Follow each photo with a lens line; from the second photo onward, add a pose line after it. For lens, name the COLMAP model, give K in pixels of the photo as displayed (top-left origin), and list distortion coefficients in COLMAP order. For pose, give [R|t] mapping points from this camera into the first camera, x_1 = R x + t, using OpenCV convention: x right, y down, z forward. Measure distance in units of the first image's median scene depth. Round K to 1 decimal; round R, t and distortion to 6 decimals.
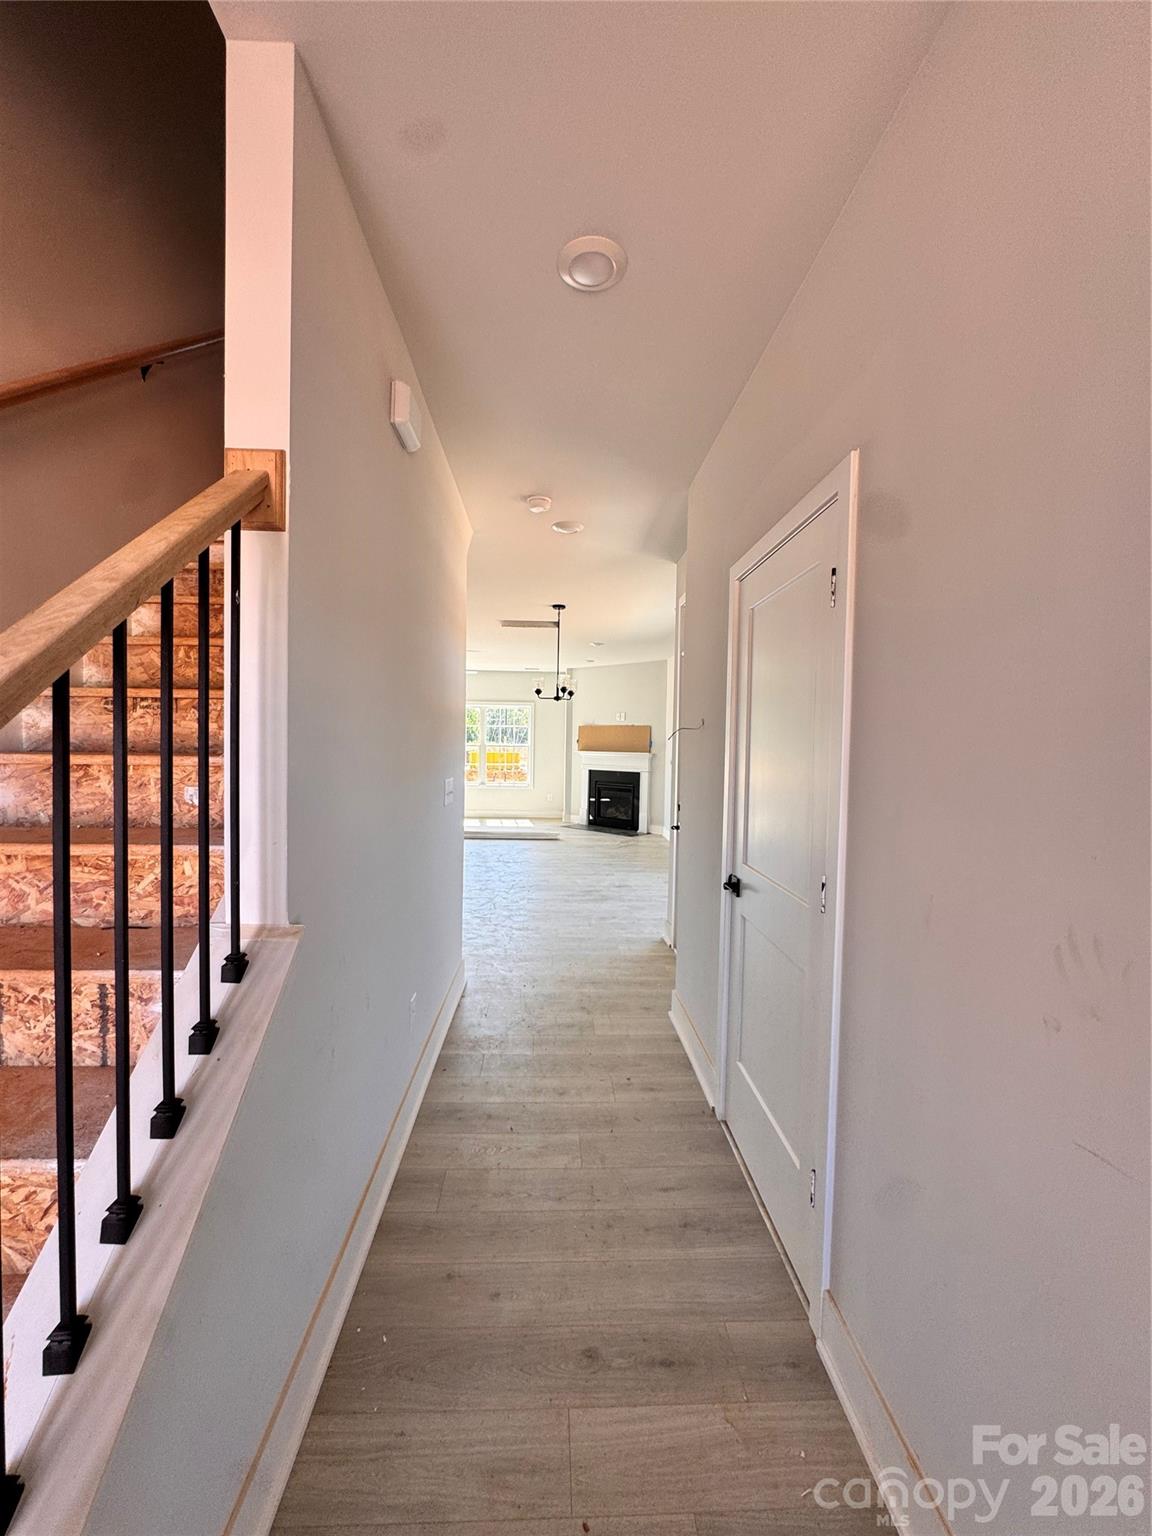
lens RADIAL K [[616.2, 0, 573.4], [0, 616.2, 762.6], [0, 0, 1]] dist [-0.005763, 0.000766]
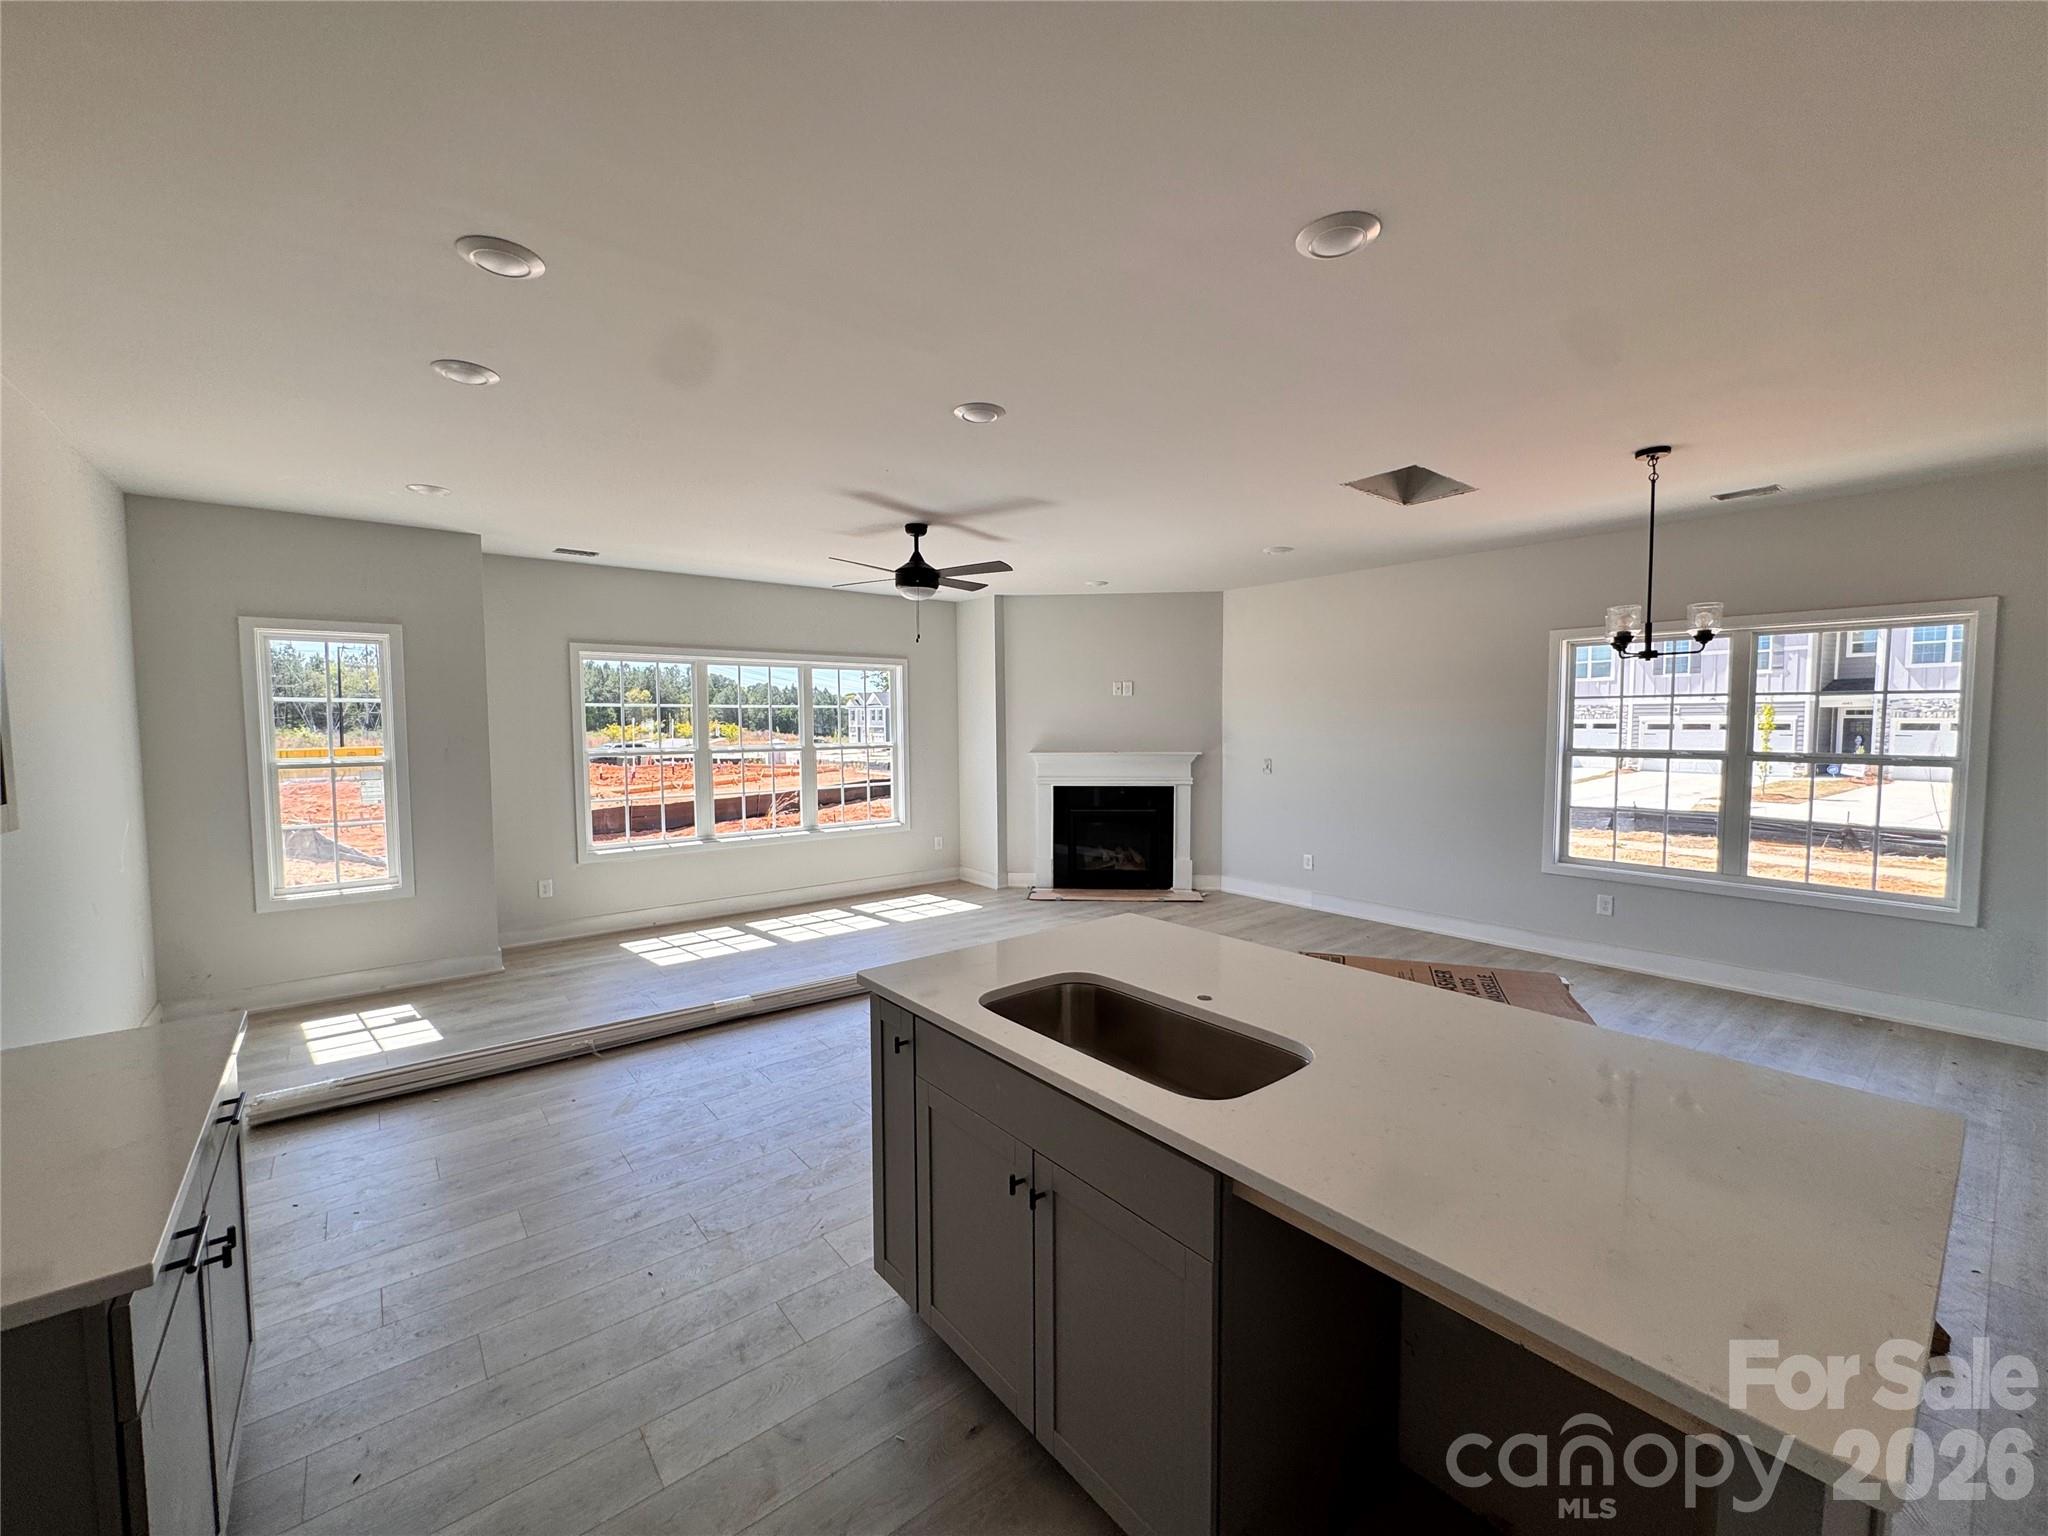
lens RADIAL K [[821.6, 0, 1024.2], [0, 821.6, 767.1], [0, 0, 1]] dist [-0.005763, 0.000766]
pose [[0.802519, -0.051043, 0.594439, -0.451746], [0.035935, 0.998660, 0.037238, -0.035798], [-0.595543, -0.008523, 0.803278, 0.461354]]
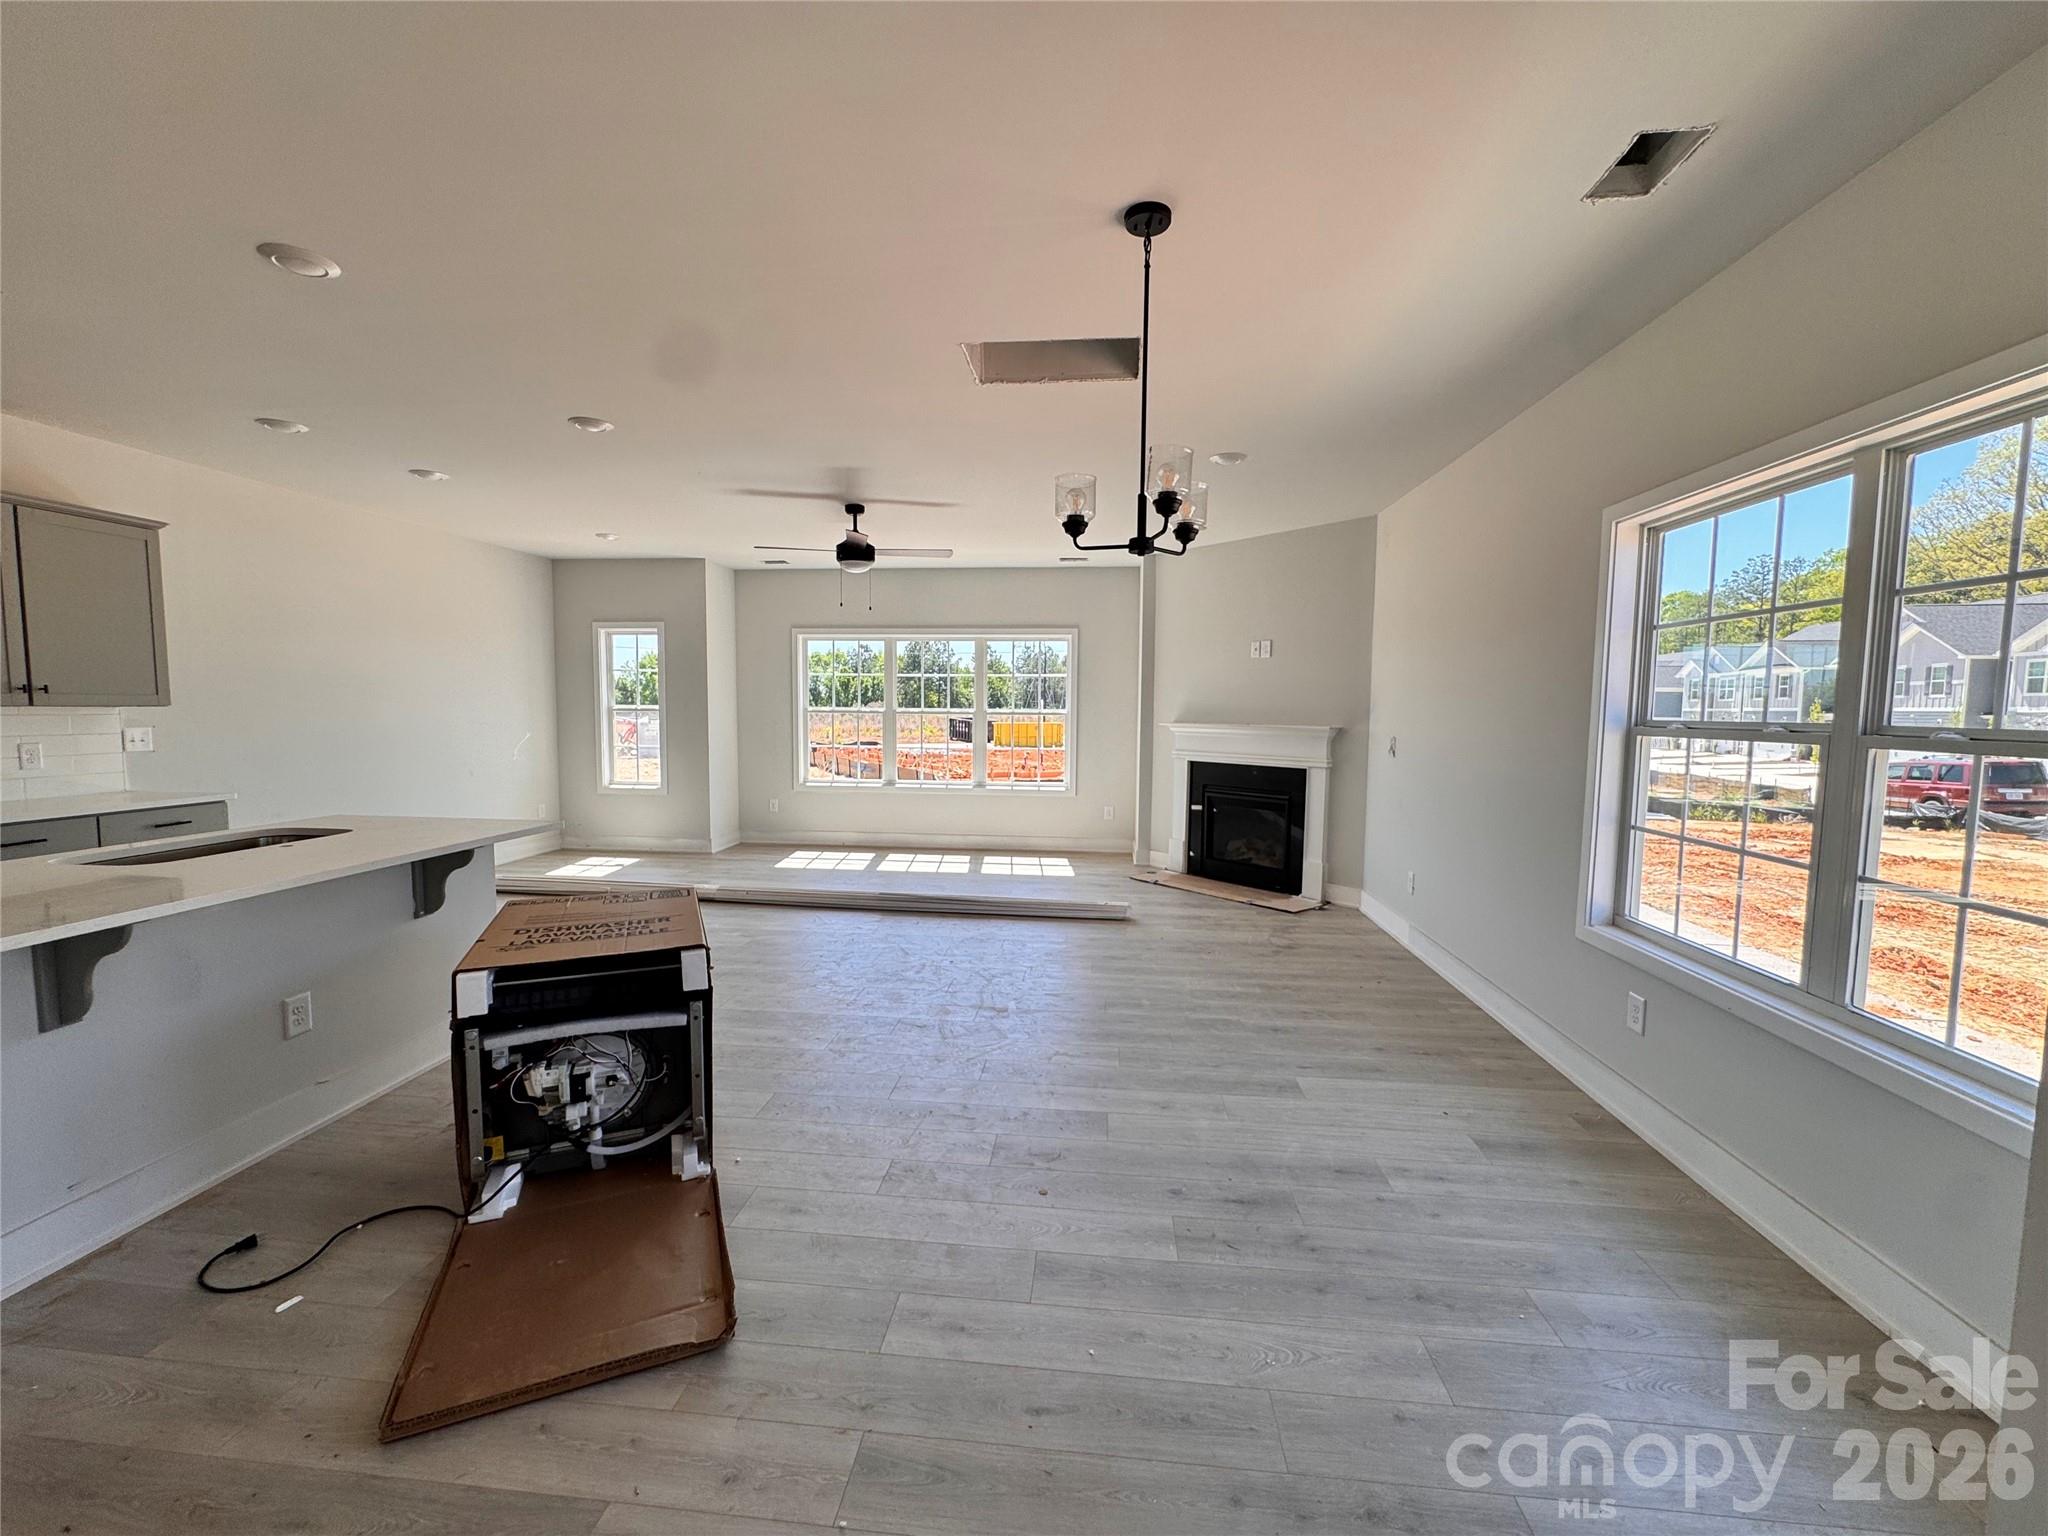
lens RADIAL K [[821.6, 0, 1021.1], [0, 821.6, 770.5], [0, 0, 1]] dist [-0.005763, 0.000766]
pose [[0.989525, 0.007090, -0.144185, -0.014794], [-0.001066, 0.999125, 0.041817, -0.008859], [0.144356, -0.041225, 0.988667, 0.356250]]
